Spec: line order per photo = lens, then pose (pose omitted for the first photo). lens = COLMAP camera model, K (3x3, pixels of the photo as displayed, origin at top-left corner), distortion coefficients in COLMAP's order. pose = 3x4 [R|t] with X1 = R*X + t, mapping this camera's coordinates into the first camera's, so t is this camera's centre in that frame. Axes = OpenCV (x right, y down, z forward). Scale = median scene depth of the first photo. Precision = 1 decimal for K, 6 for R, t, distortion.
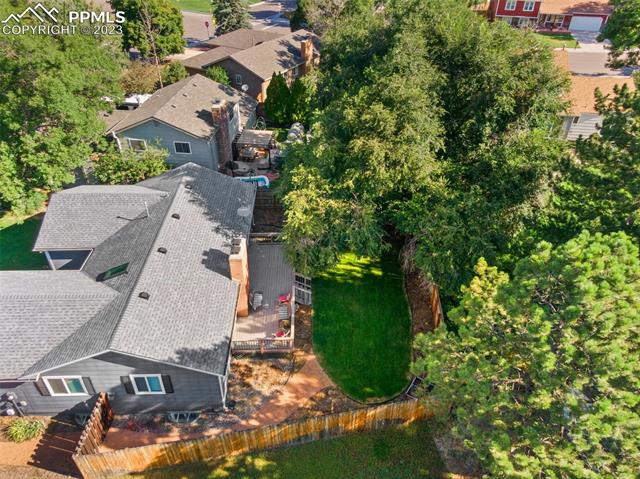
lens RADIAL K [[456.5, 0, 320.0], [0, 456.5, 239.5], [0, 0, 1]] dist [0.000202, 0.000202]
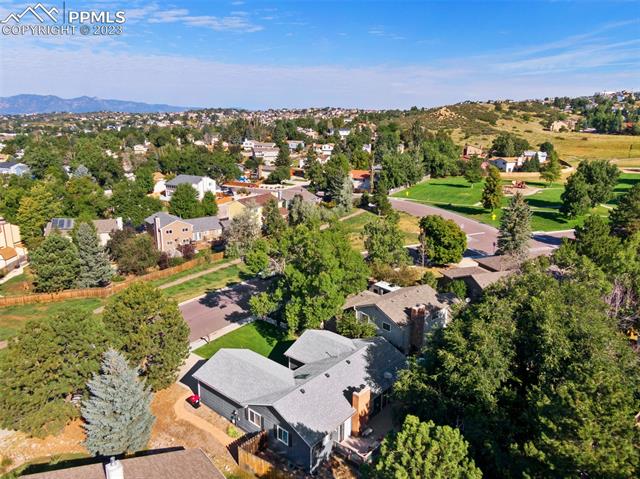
lens RADIAL K [[456.5, 0, 320.0], [0, 456.5, 239.5], [0, 0, 1]] dist [0.000202, 0.000202]
pose [[0.728726, 0.154648, -0.667115, 0.675250], [-0.394443, 0.891127, -0.224294, -0.034177], [0.559797, 0.426588, 0.710387, -0.469430]]
